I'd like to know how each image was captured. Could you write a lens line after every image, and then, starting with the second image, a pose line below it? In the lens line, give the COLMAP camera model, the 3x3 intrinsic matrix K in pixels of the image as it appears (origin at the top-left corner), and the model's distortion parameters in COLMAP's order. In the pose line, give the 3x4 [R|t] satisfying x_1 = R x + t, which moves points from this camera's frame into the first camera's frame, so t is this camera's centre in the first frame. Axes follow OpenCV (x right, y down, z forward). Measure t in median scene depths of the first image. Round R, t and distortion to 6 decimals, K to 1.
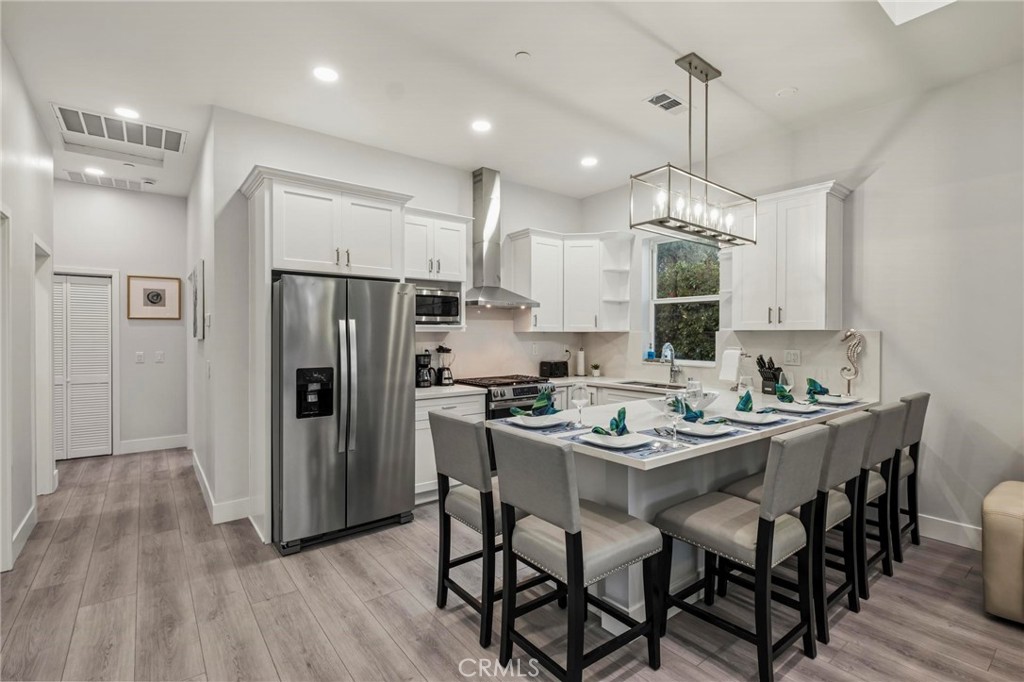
lens RADIAL K [[478.1, 0, 512.0], [0, 478.1, 341.0], [0, 0, 1]] dist [0.000408, 0.000023]
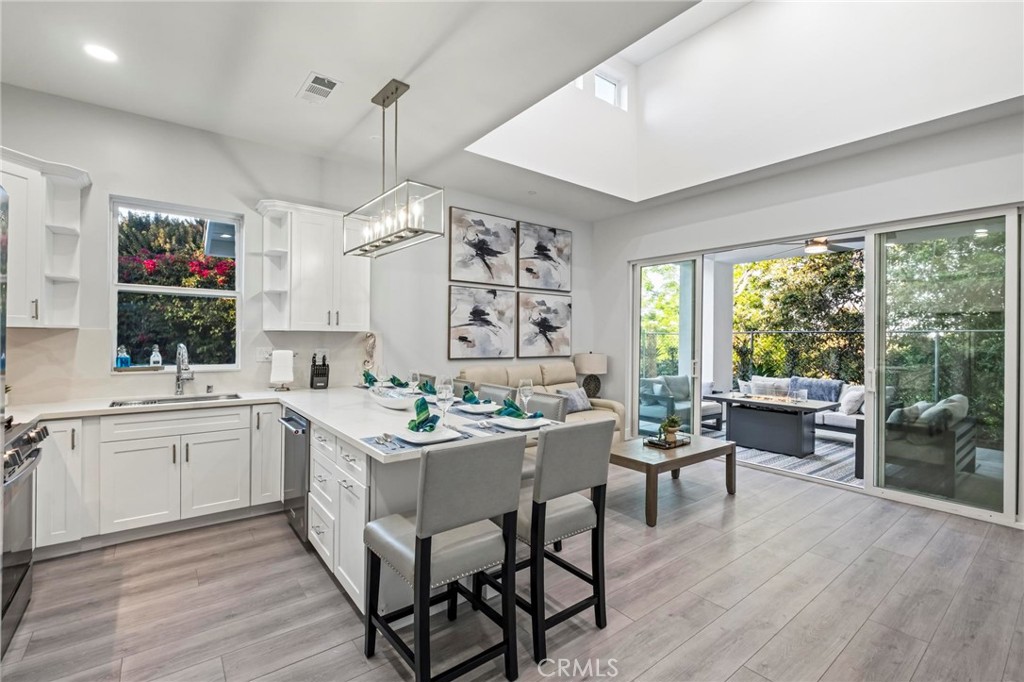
lens RADIAL K [[448.6, 0, 512.0], [0, 448.6, 341.0], [0, 0, 1]] dist [-0.002059, -0.000667]
pose [[-0.003653, -0.009813, 0.999945, -0.424744], [0.003254, 0.999946, 0.009825, -0.006993], [-0.999988, 0.003290, -0.003621, 0.478290]]
